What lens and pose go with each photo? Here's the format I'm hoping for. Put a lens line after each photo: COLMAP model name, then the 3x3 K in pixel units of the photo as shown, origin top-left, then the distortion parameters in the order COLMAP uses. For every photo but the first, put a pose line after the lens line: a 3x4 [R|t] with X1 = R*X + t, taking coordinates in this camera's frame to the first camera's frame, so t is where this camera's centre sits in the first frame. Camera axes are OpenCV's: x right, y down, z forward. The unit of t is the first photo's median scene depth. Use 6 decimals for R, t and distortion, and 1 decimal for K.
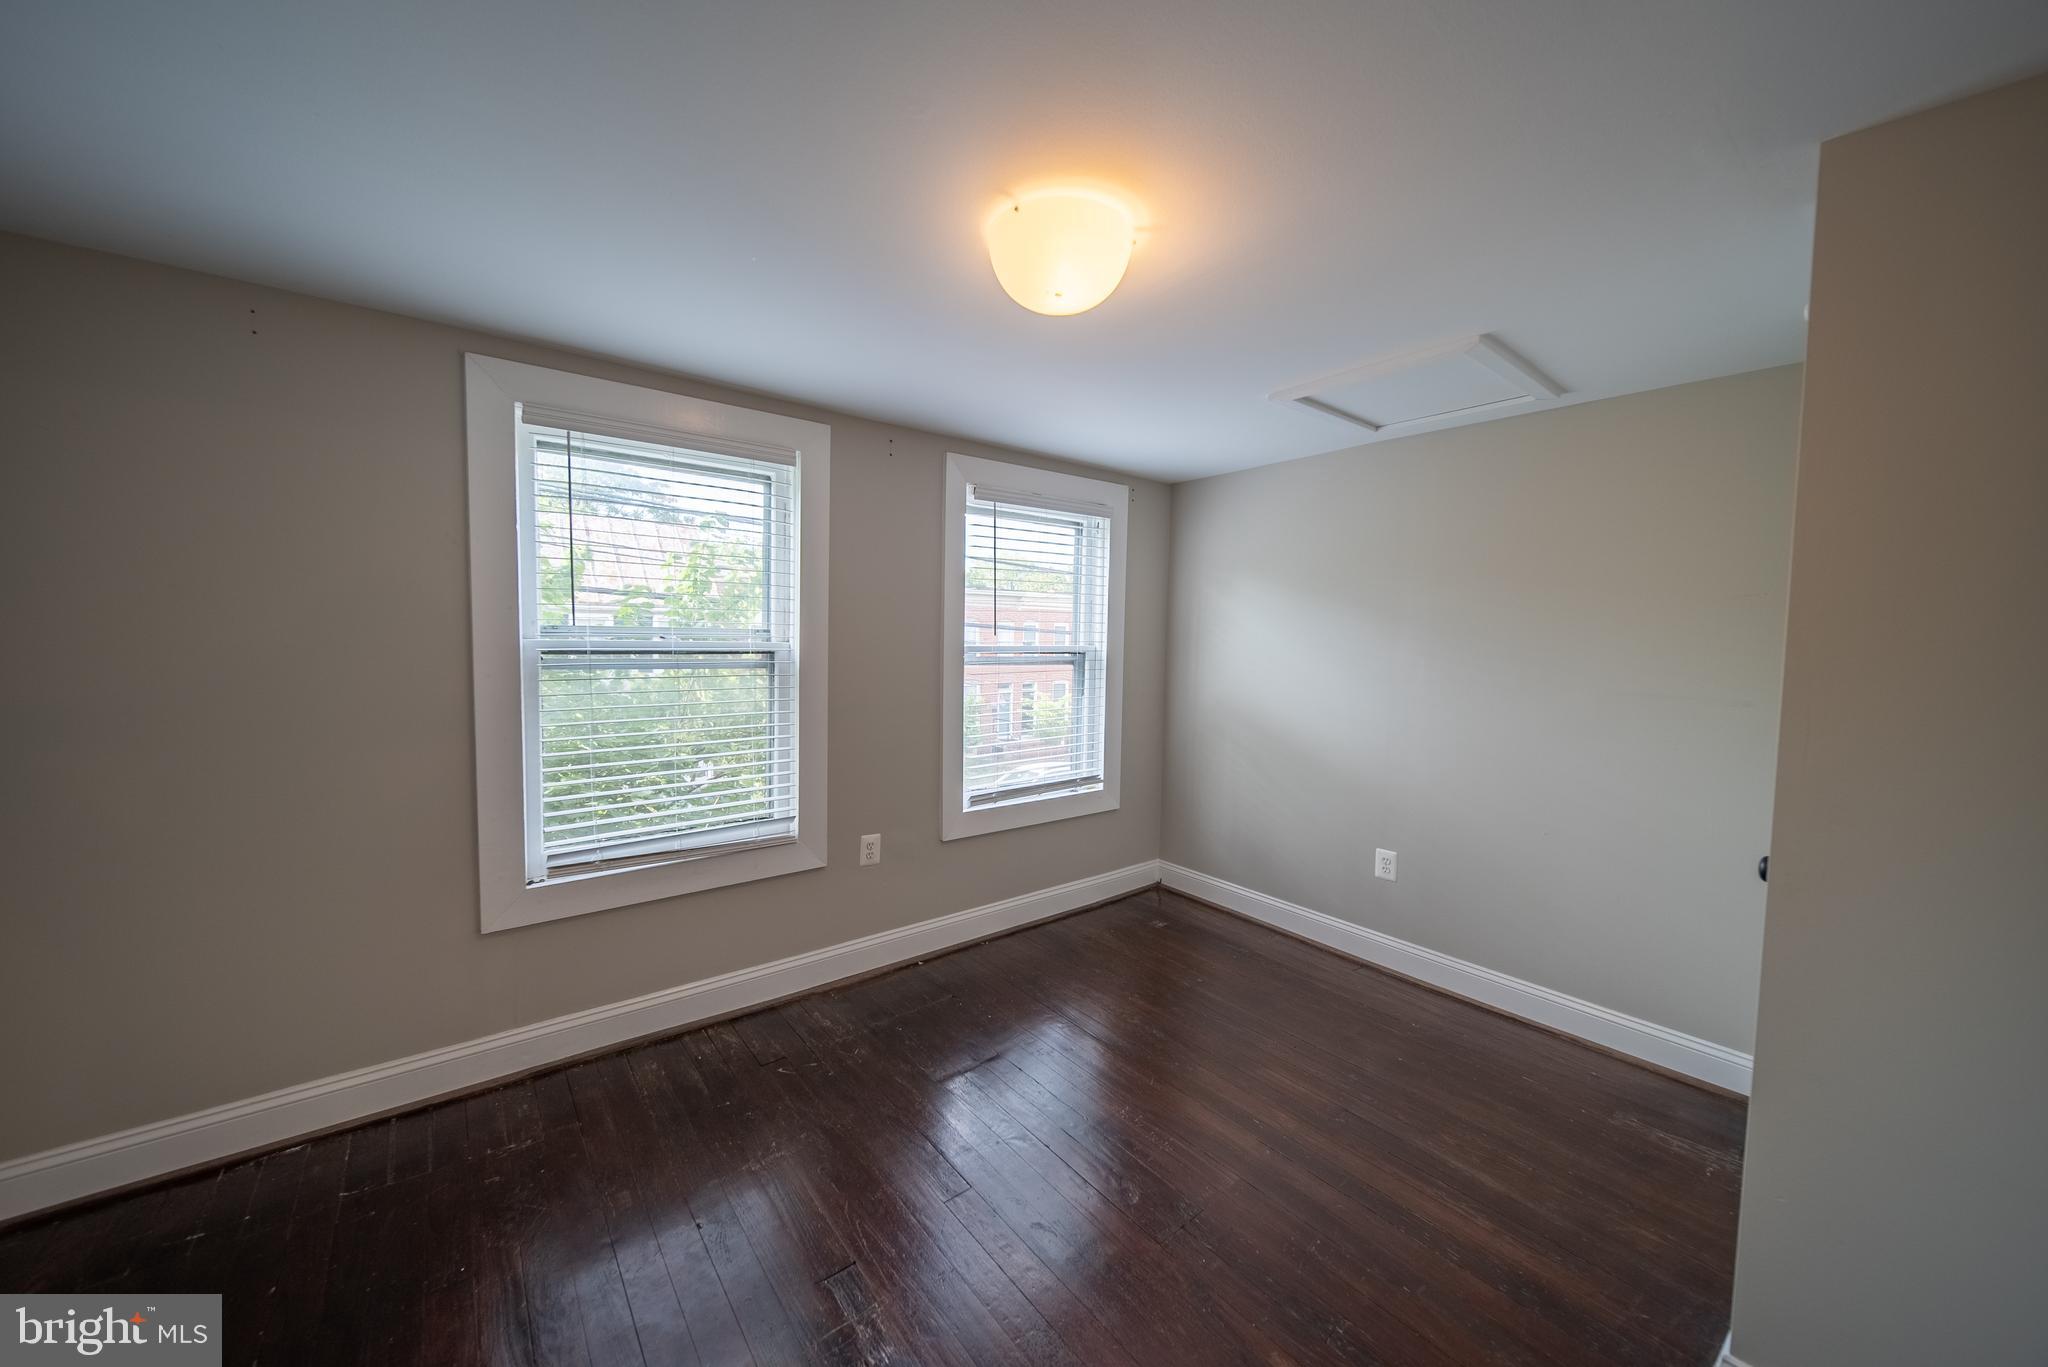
lens RADIAL K [[714.4, 0, 1013.2], [0, 714.4, 676.6], [0, 0, 1]] dist [-0.003426, -0.000122]
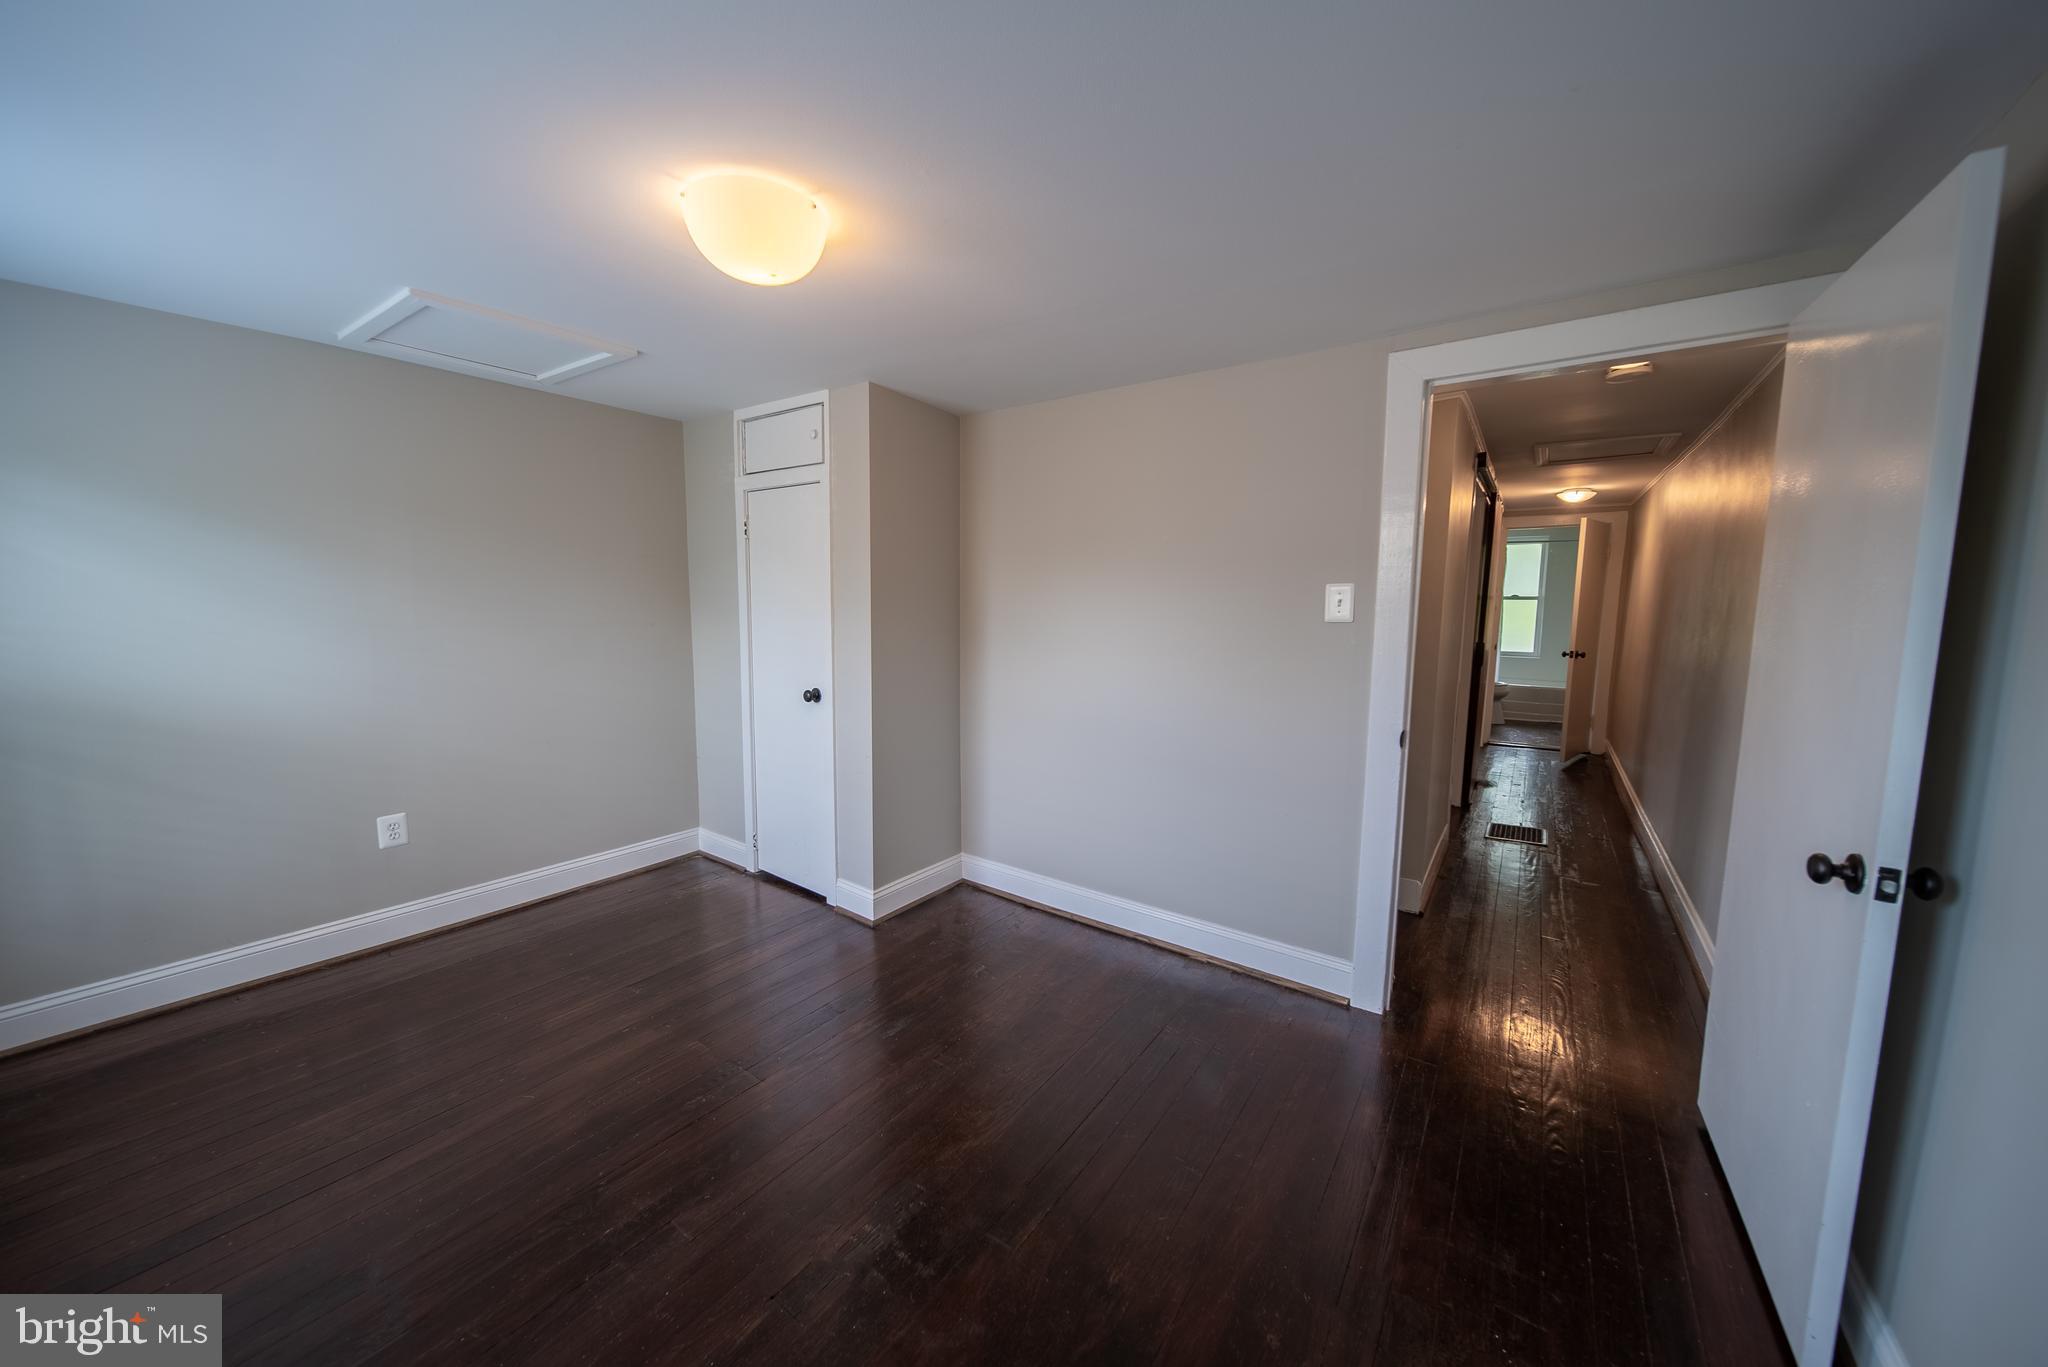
lens RADIAL K [[714.4, 0, 1025.2], [0, 714.4, 681.0], [0, 0, 1]] dist [-0.003426, -0.000122]
pose [[-0.279109, -0.135877, 0.950597, -0.667995], [0.035817, 0.987776, 0.151708, -0.043224], [-0.959591, 0.076391, -0.270831, 0.558437]]
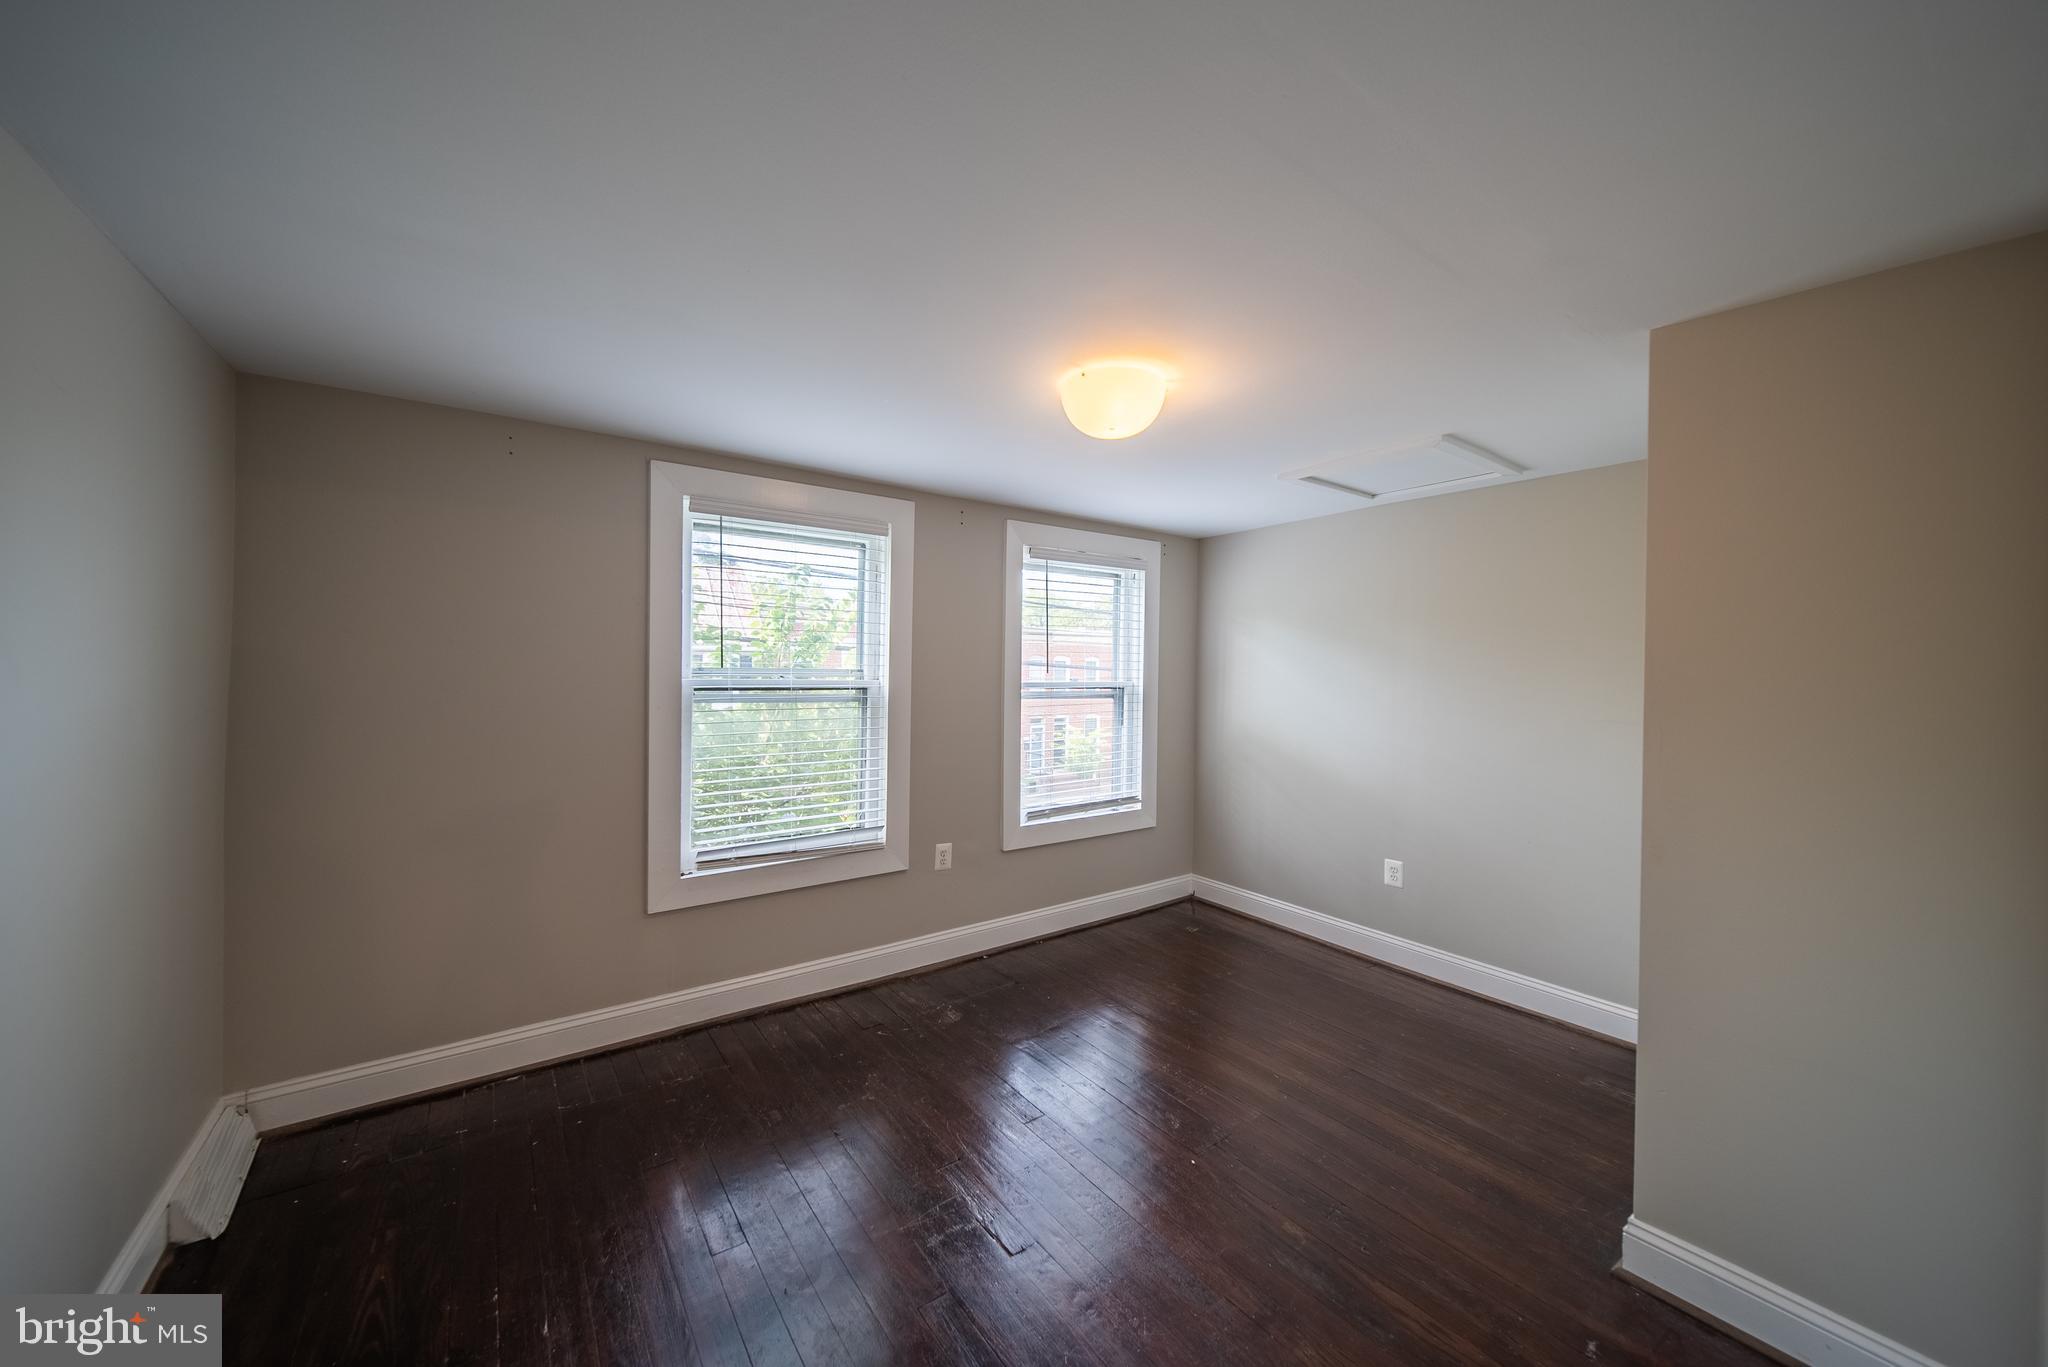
lens RADIAL K [[714.4, 0, 1017.7], [0, 714.4, 677.9], [0, 0, 1]] dist [-0.003426, -0.000122]
pose [[0.999361, -0.004761, -0.035425, -0.041437], [0.003078, 0.998872, -0.047391, 0.006583], [0.035610, 0.047251, 0.998248, -0.207254]]
